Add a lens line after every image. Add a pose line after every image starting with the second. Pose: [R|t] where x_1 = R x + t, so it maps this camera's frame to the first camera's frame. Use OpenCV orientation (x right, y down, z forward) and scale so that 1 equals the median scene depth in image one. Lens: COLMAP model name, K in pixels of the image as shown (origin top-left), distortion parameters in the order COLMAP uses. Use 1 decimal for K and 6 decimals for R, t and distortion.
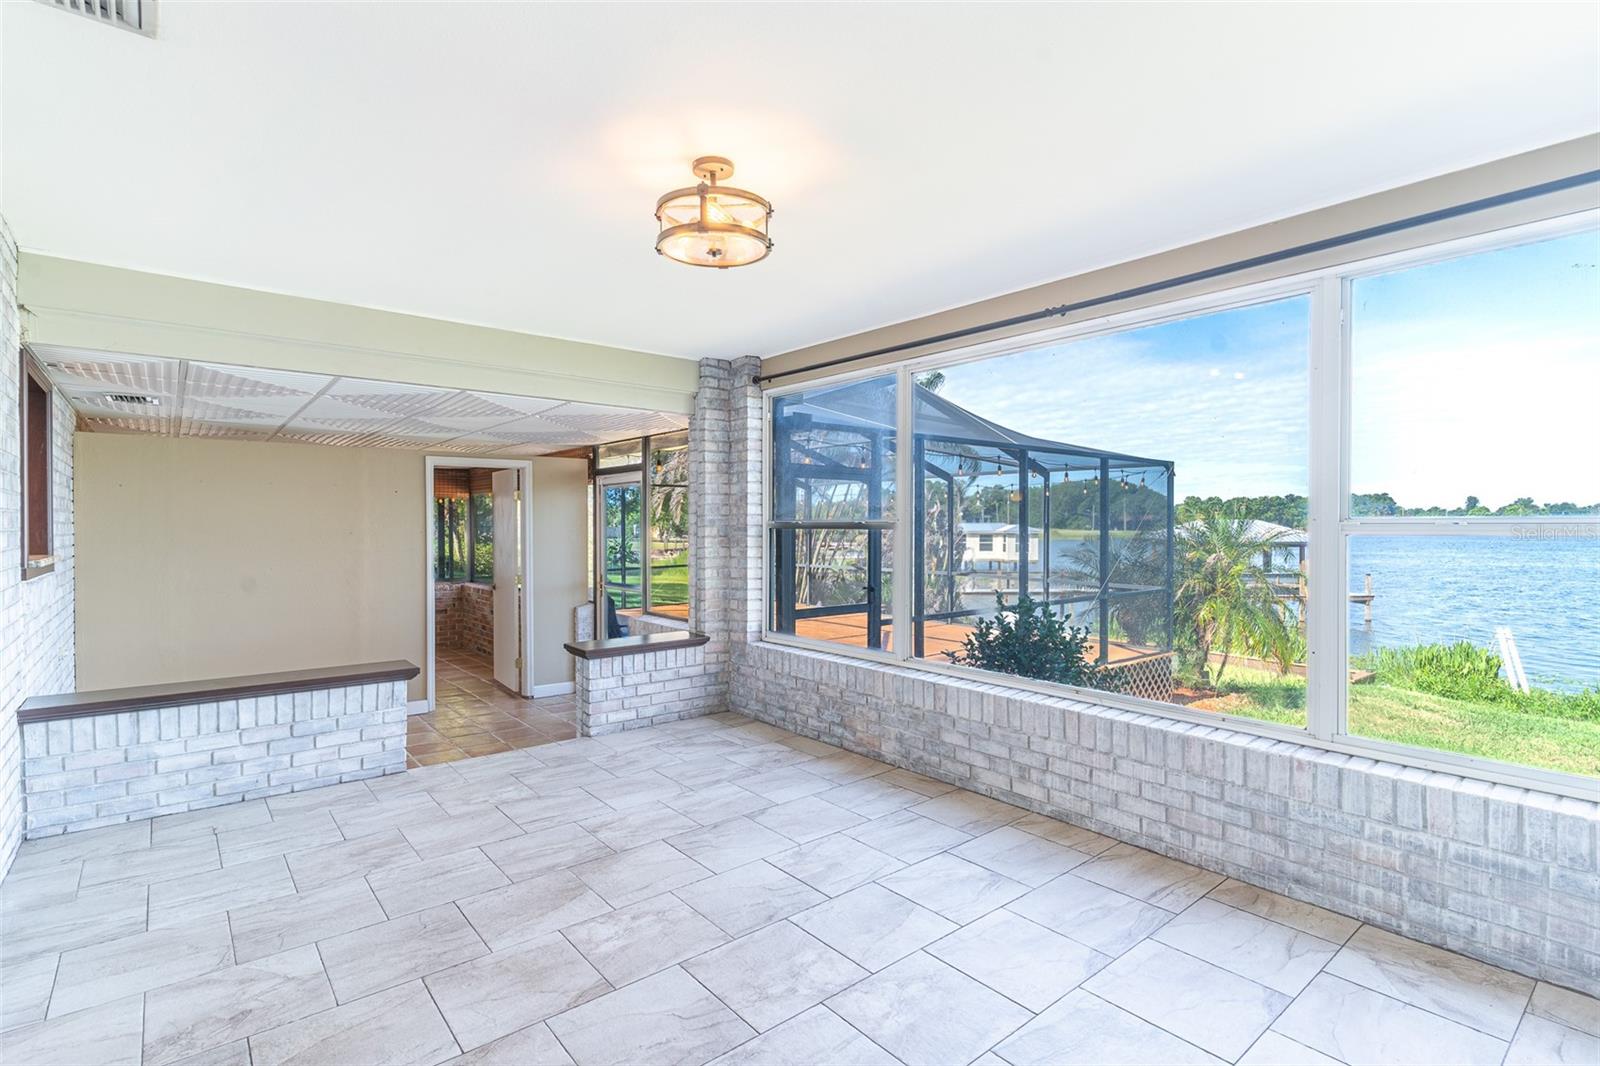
lens RADIAL K [[765.7, 0, 795.1], [0, 765.7, 534.1], [0, 0, 1]] dist [-0.000943, 0.000481]
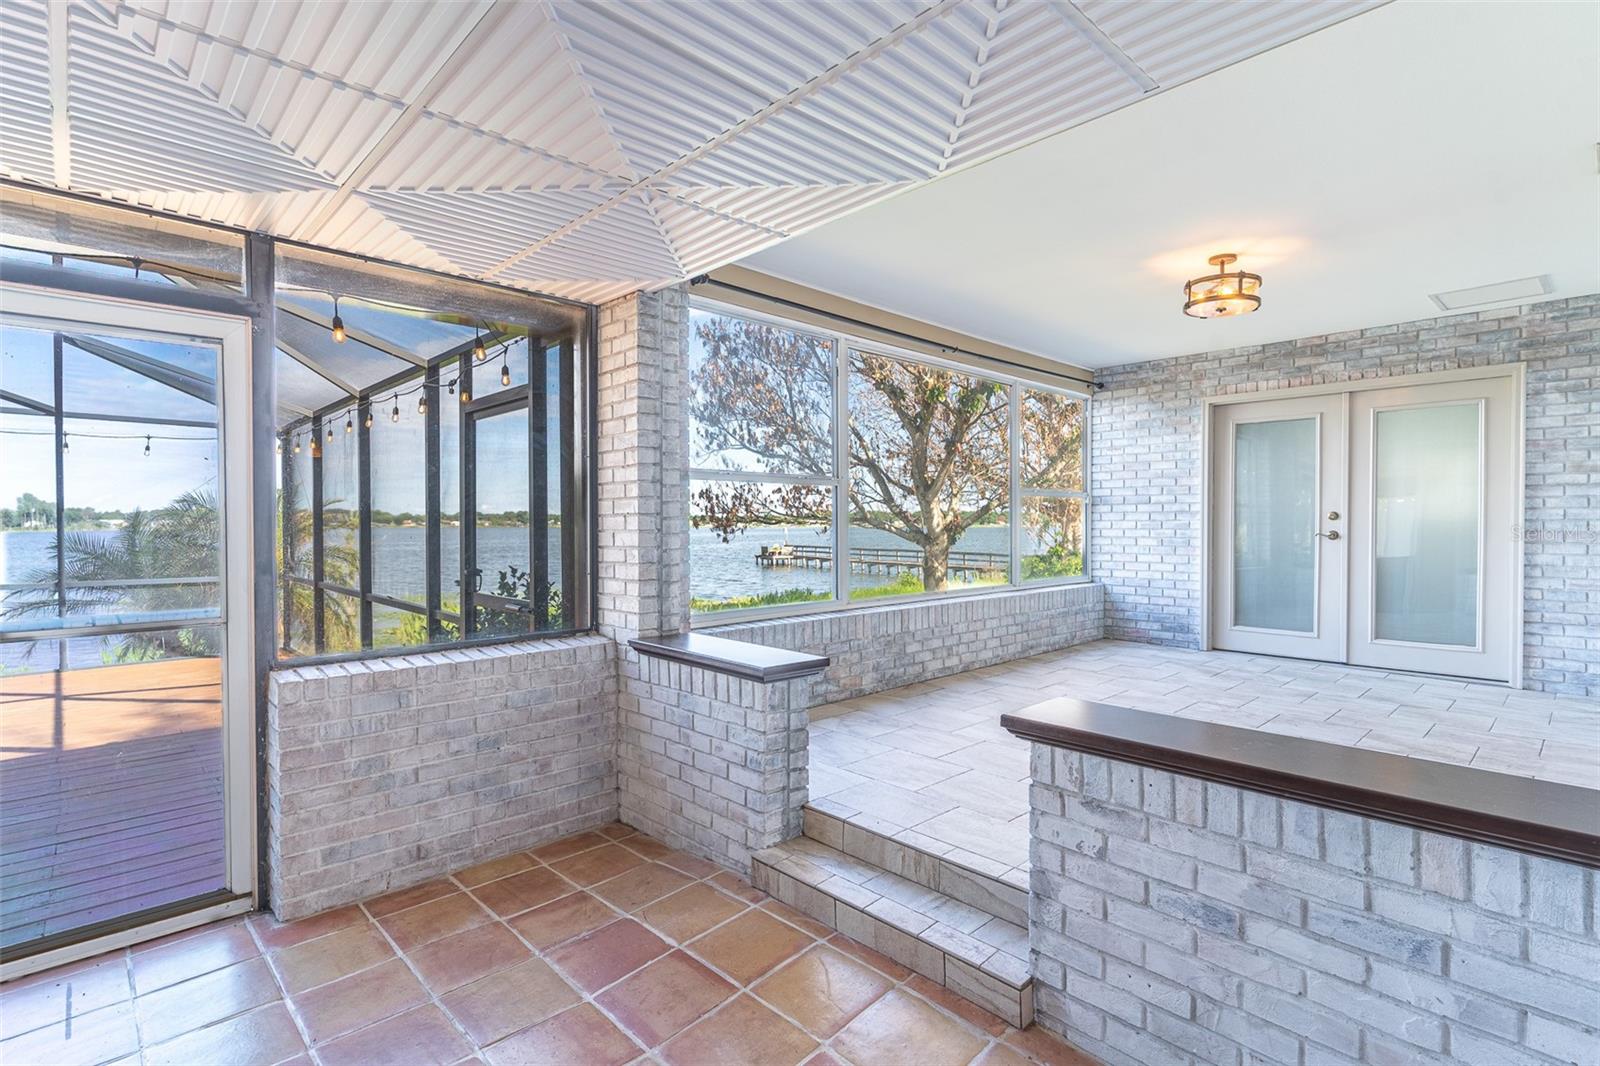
lens RADIAL K [[765.7, 0, 795.1], [0, 765.7, 534.1], [0, 0, 1]] dist [-0.000943, 0.000481]
pose [[-0.072561, -0.014413, 0.997260, -1.028719], [0.013859, 0.999784, 0.015458, 0.047940], [-0.997268, 0.014943, -0.072346, 1.234148]]
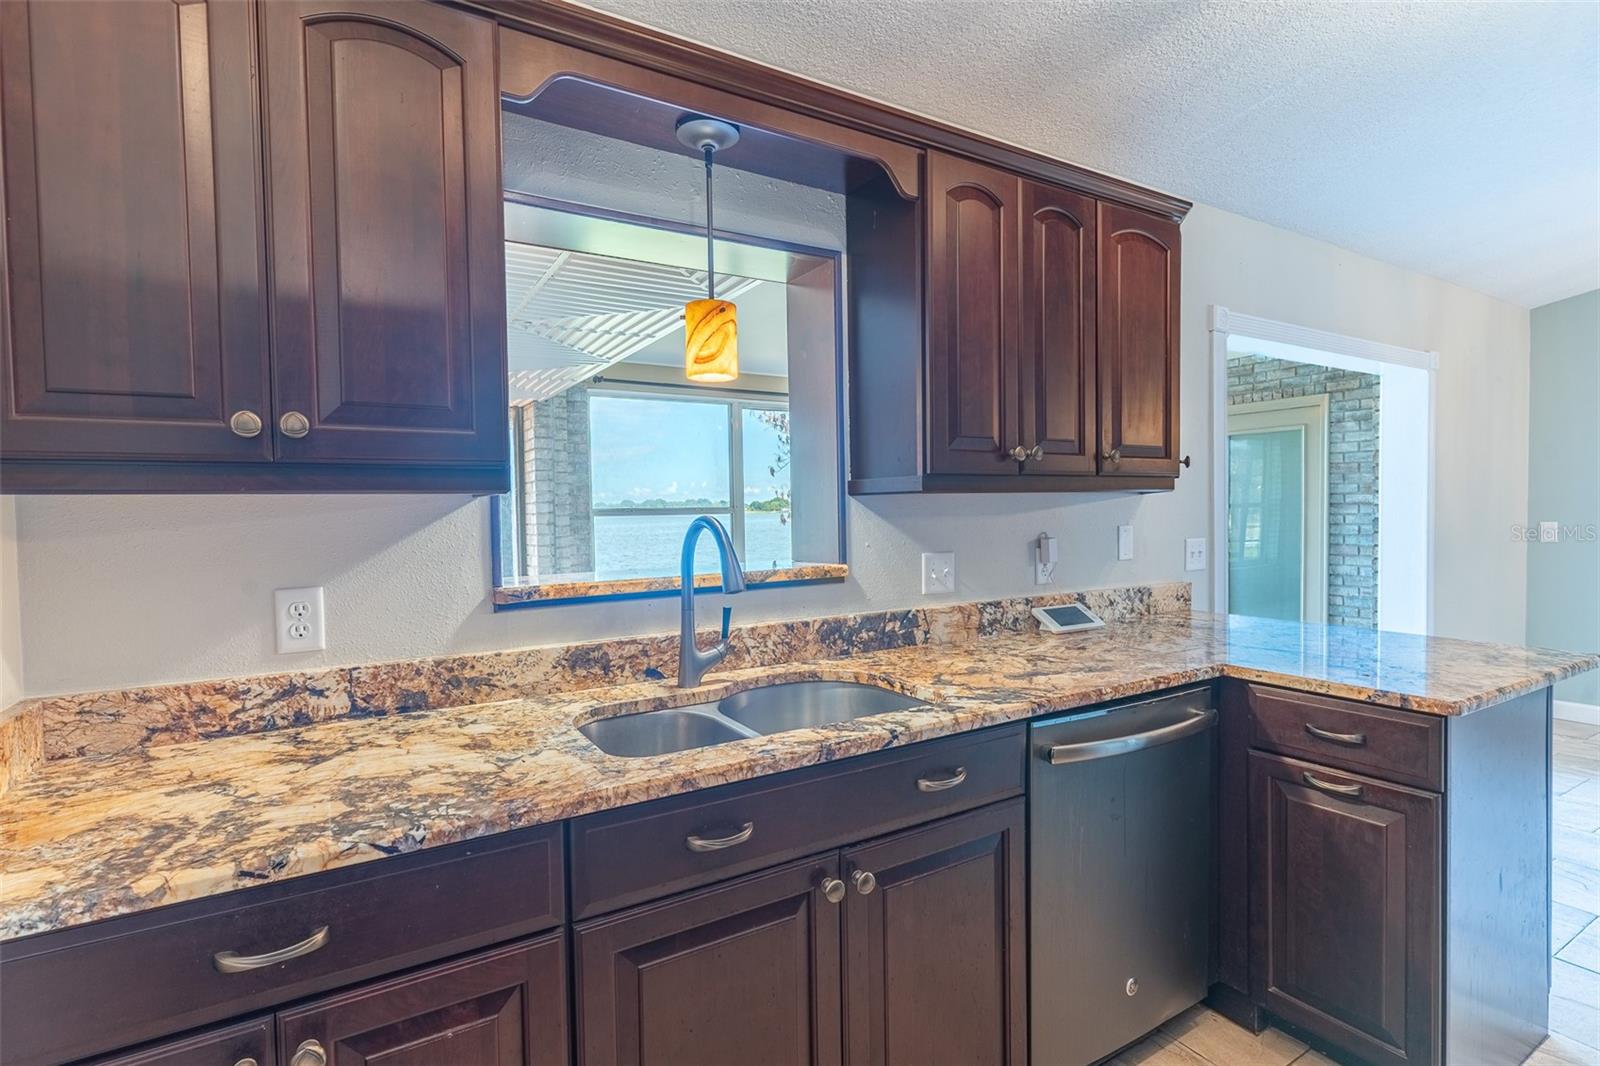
lens RADIAL K [[765.7, 0, 795.1], [0, 765.7, 534.1], [0, 0, 1]] dist [-0.000943, 0.000481]
pose [[0.144266, -0.036022, 0.988883, -1.390374], [0.028831, 0.999066, 0.032187, -0.012131], [-0.989119, 0.023867, 0.145170, 0.730315]]
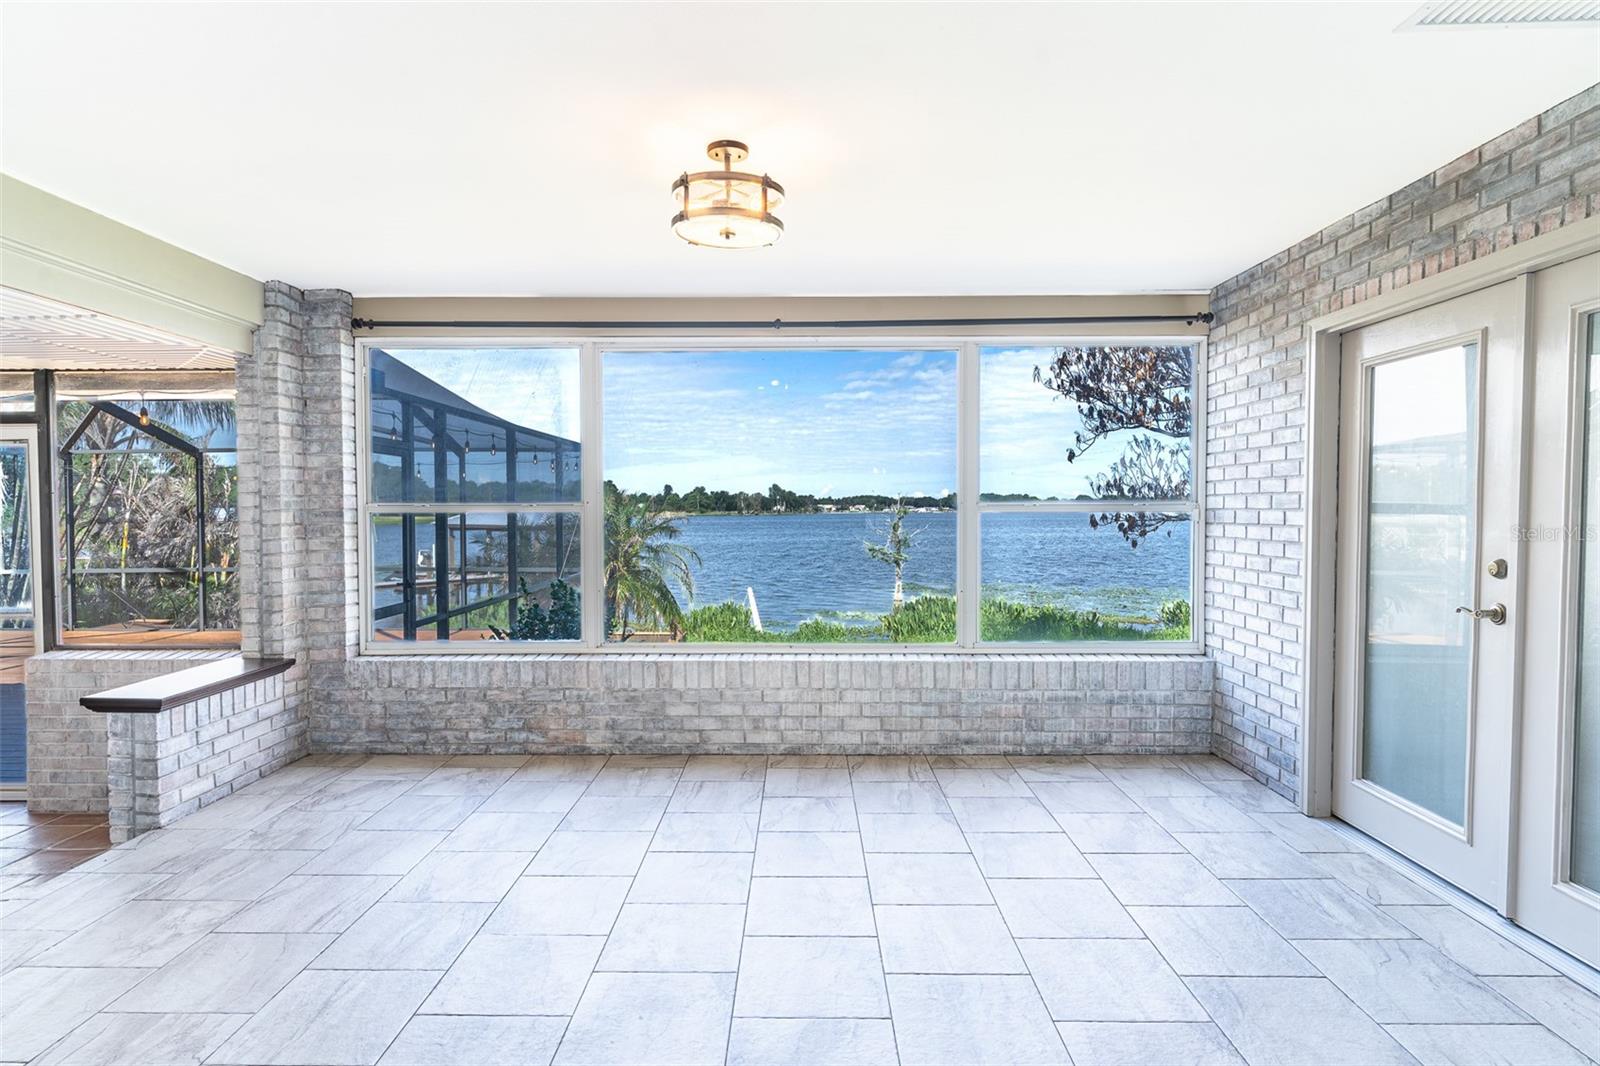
lens RADIAL K [[843.8, 0, 793.5], [0, 843.8, 532.7], [0, 0, 1]] dist [-0.000045, -0.000426]
pose [[0.642215, -0.024211, 0.766142, -0.550997], [0.012477, 0.999699, 0.021132, 0.000168], [-0.766423, -0.004012, 0.642323, 0.129759]]
